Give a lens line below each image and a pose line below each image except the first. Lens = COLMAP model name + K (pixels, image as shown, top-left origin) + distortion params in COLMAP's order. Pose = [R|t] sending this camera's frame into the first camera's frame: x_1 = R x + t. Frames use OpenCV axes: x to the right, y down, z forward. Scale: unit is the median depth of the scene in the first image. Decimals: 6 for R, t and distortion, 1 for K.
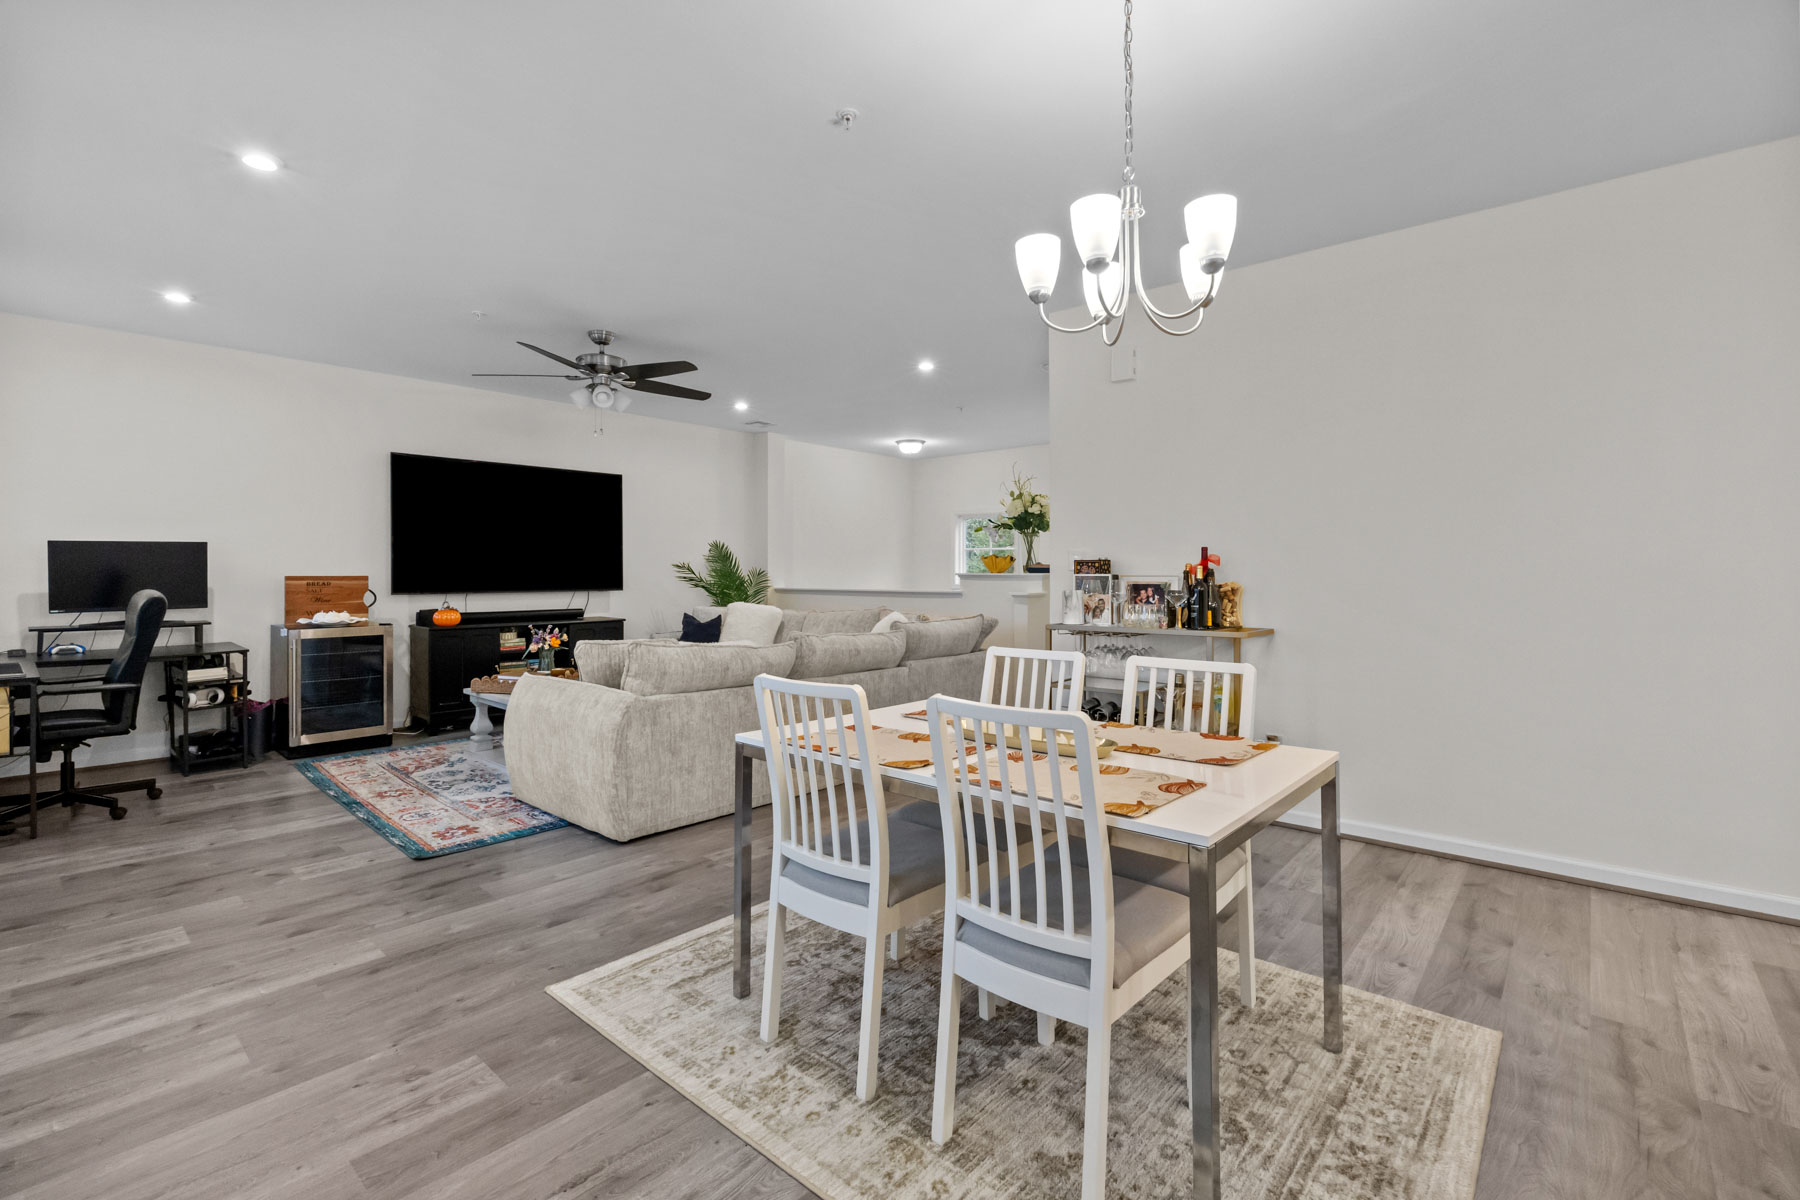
lens RADIAL K [[784.6, 0, 915.6], [0, 784.6, 579.4], [0, 0, 1]] dist [-0.011035, -0.000664]
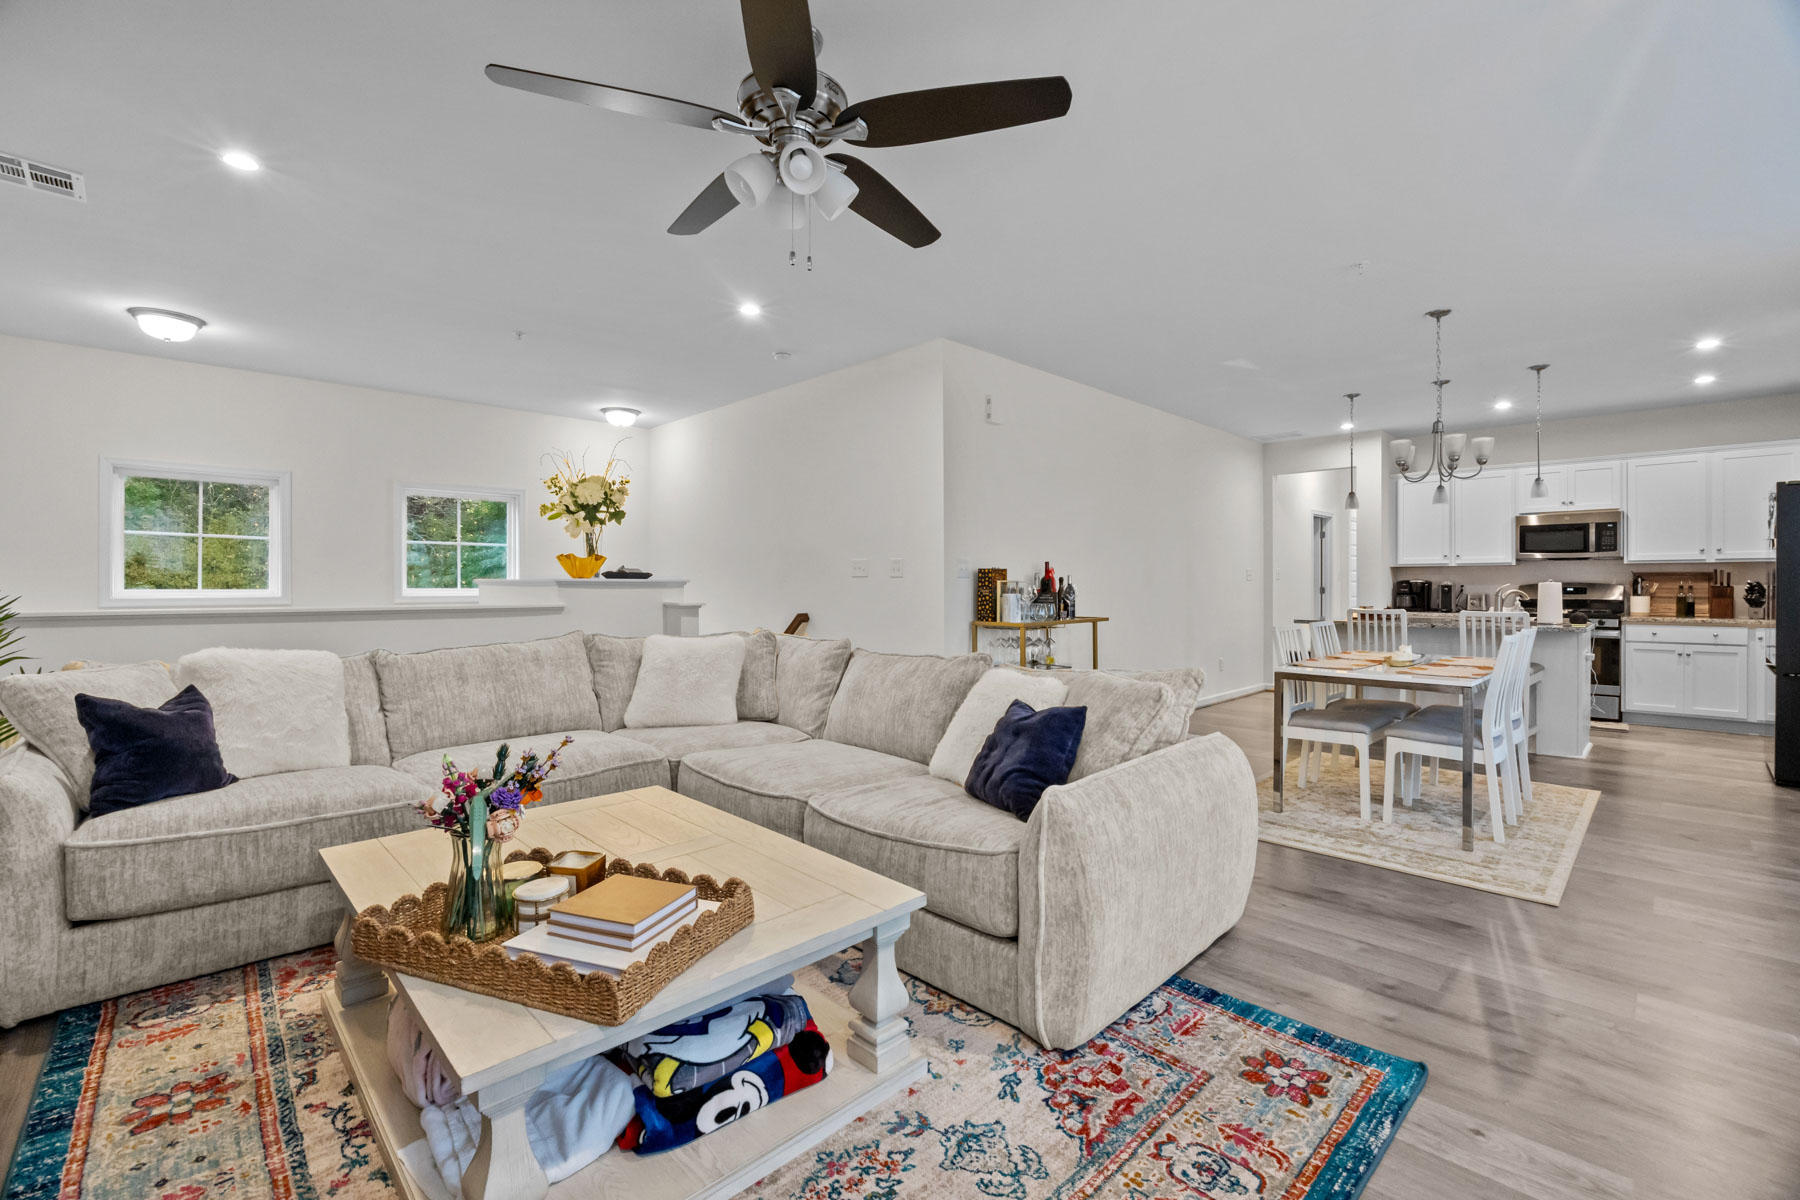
lens RADIAL K [[784.6, 0, 906.2], [0, 784.6, 585.1], [0, 0, 1]] dist [-0.011035, -0.000664]
pose [[0.076702, 0.000771, 0.997054, -0.865740], [0.008287, 0.999965, -0.001410, 0.000325], [-0.997020, 0.008371, 0.076693, 0.933129]]
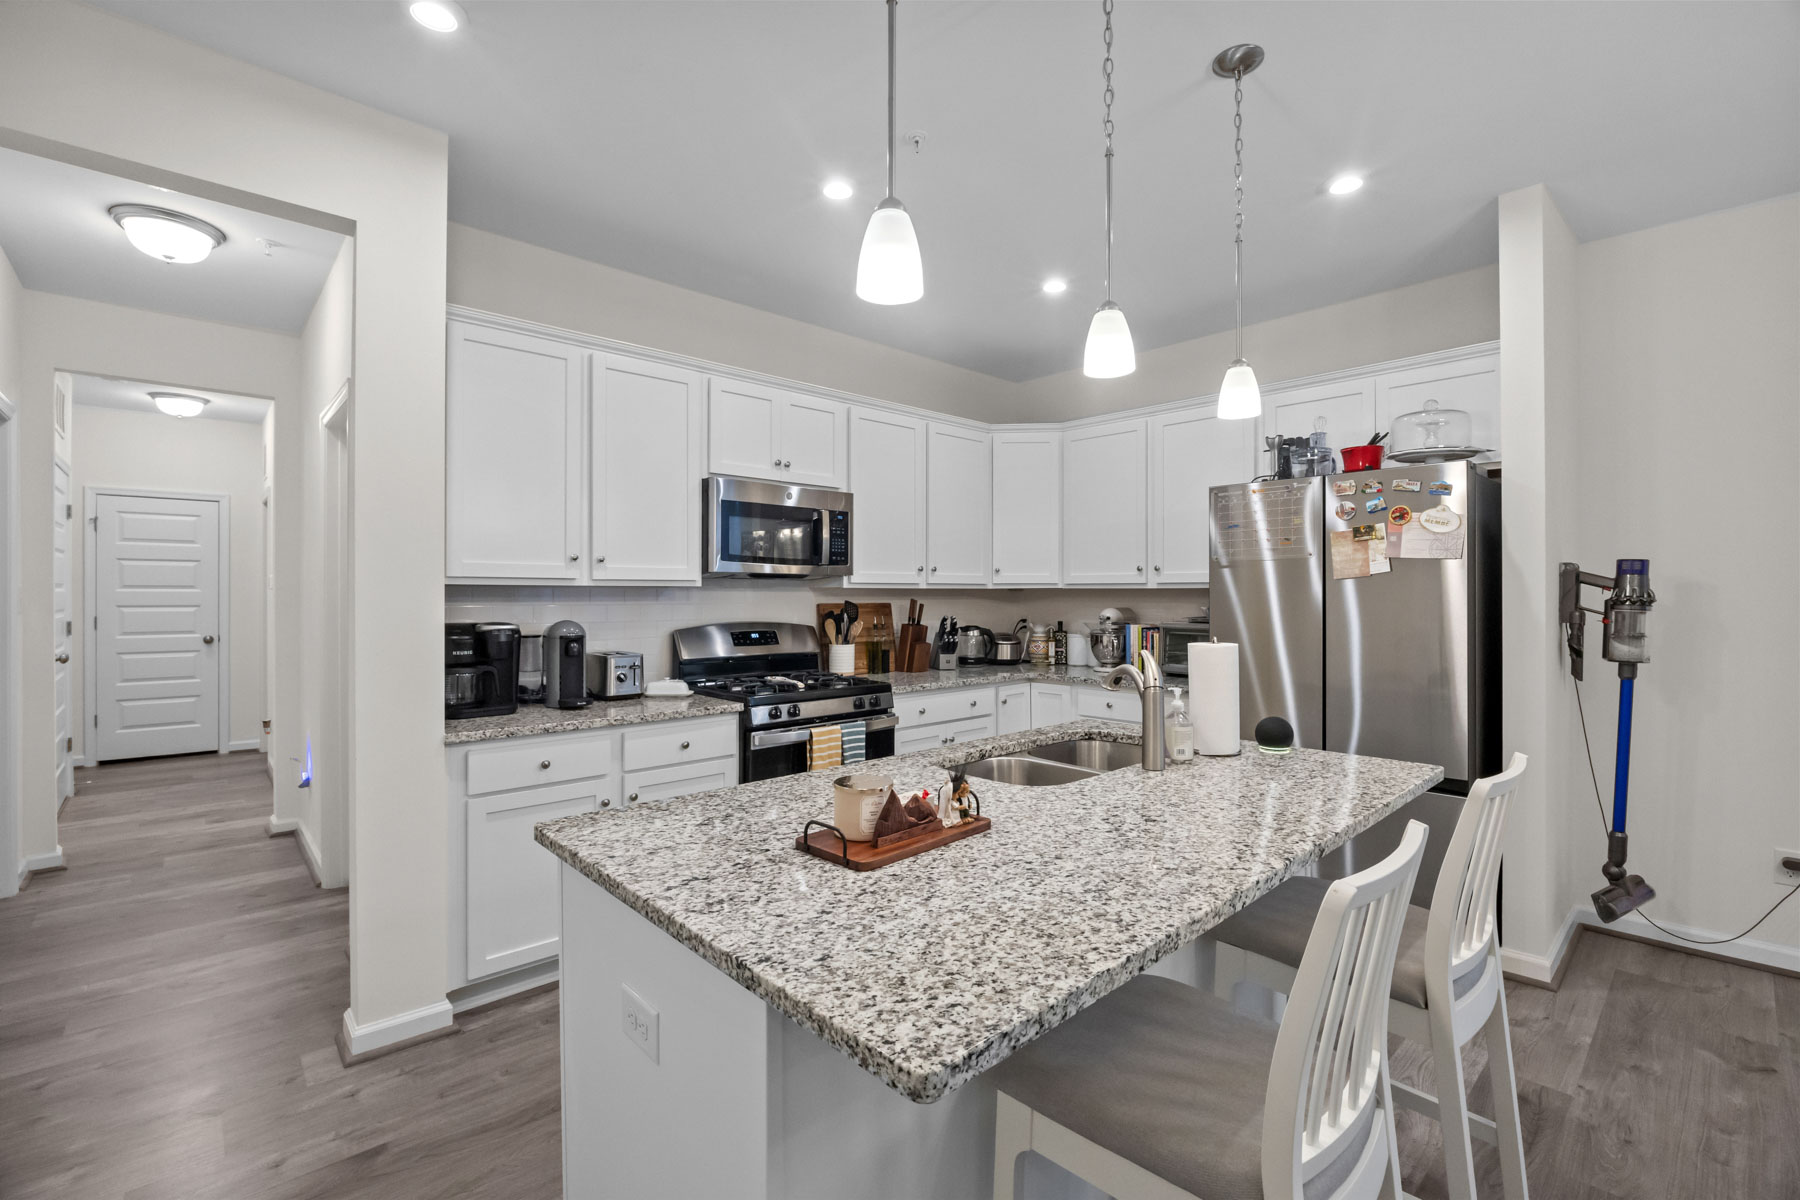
lens RADIAL K [[784.6, 0, 915.1], [0, 784.6, 592.9], [0, 0, 1]] dist [-0.011035, -0.000664]
pose [[-0.993985, -0.002331, 0.109490, 0.480344], [-0.002190, 0.999997, 0.001411, -0.026560], [-0.109493, 0.001163, -0.993987, 0.530513]]
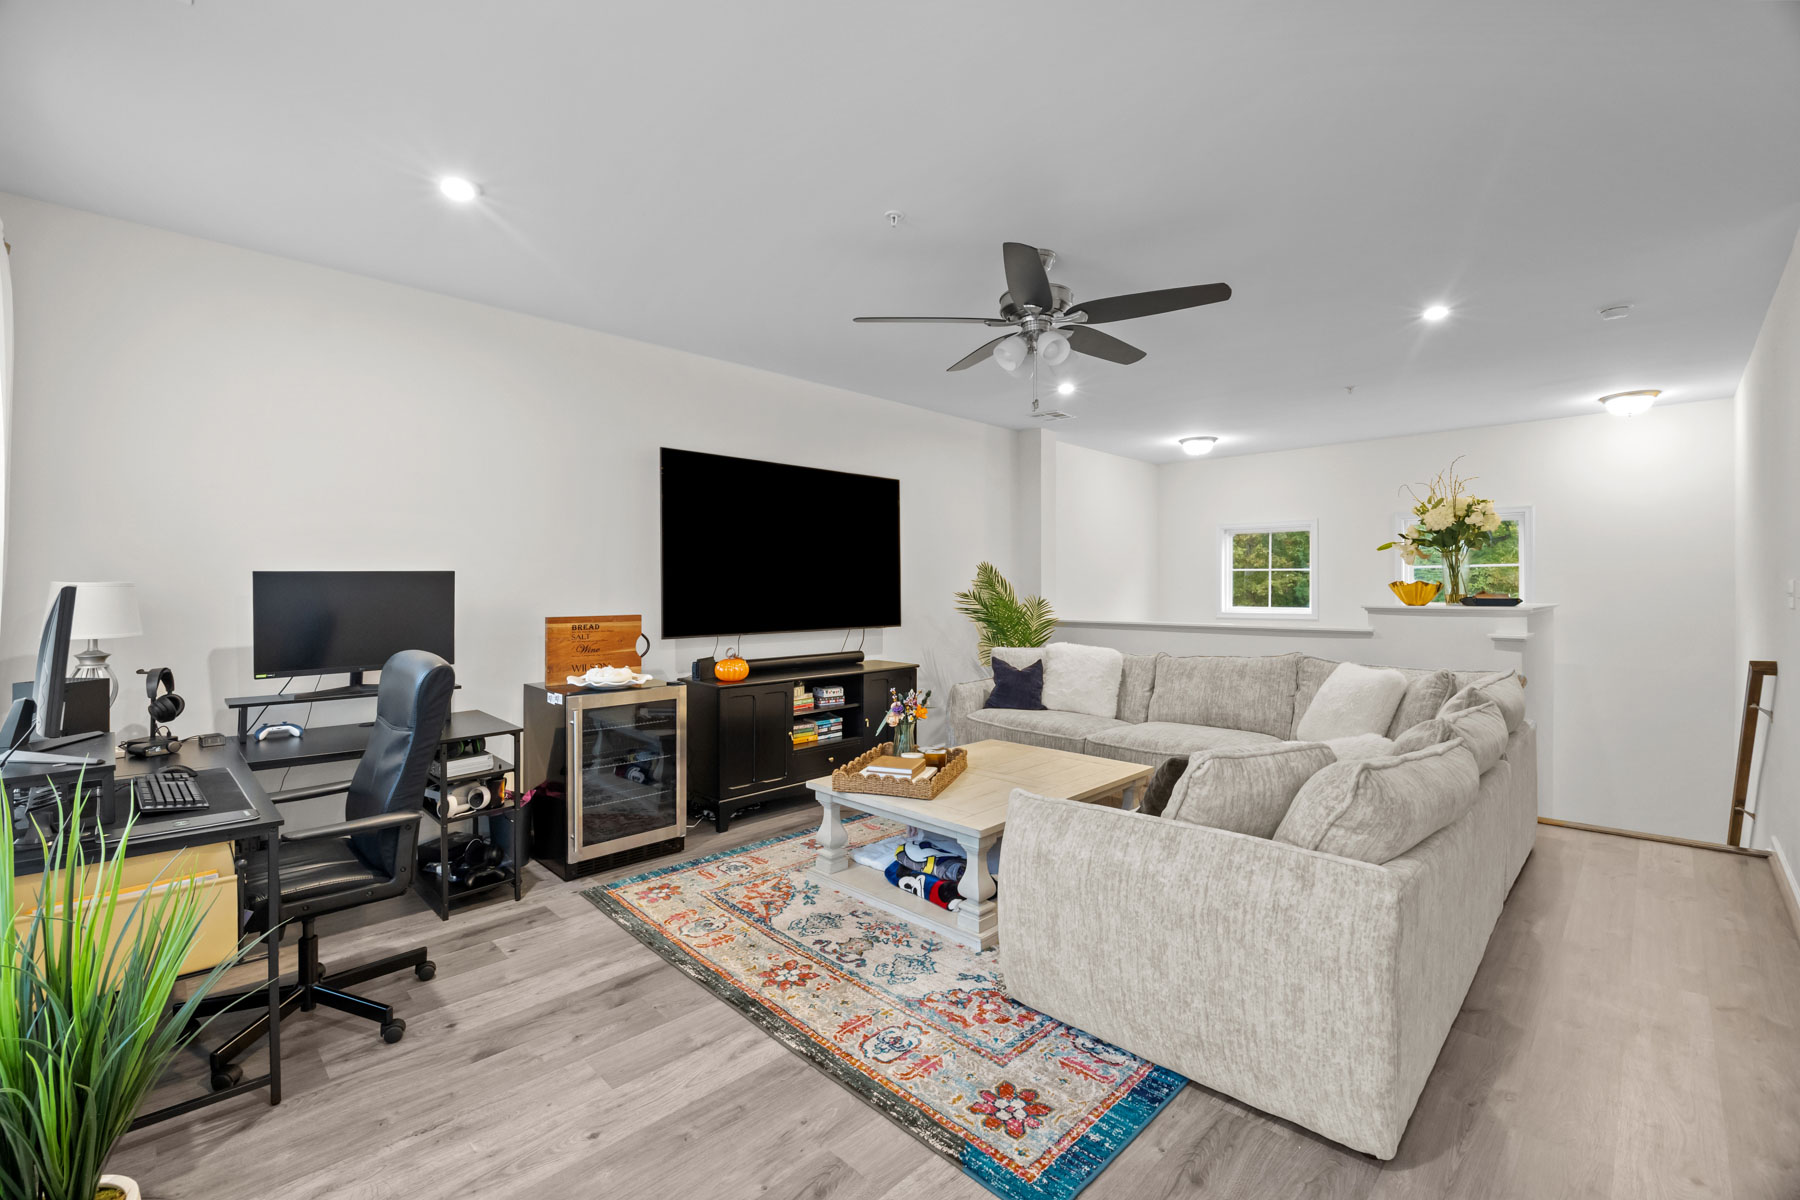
lens RADIAL K [[784.6, 0, 916.2], [0, 784.6, 597.2], [0, 0, 1]] dist [-0.011035, -0.000664]
pose [[0.997943, 0.000280, -0.064112, -0.474441], [-0.000132, 0.999997, 0.002310, -0.026869], [0.064112, -0.002297, 0.997940, 0.341114]]
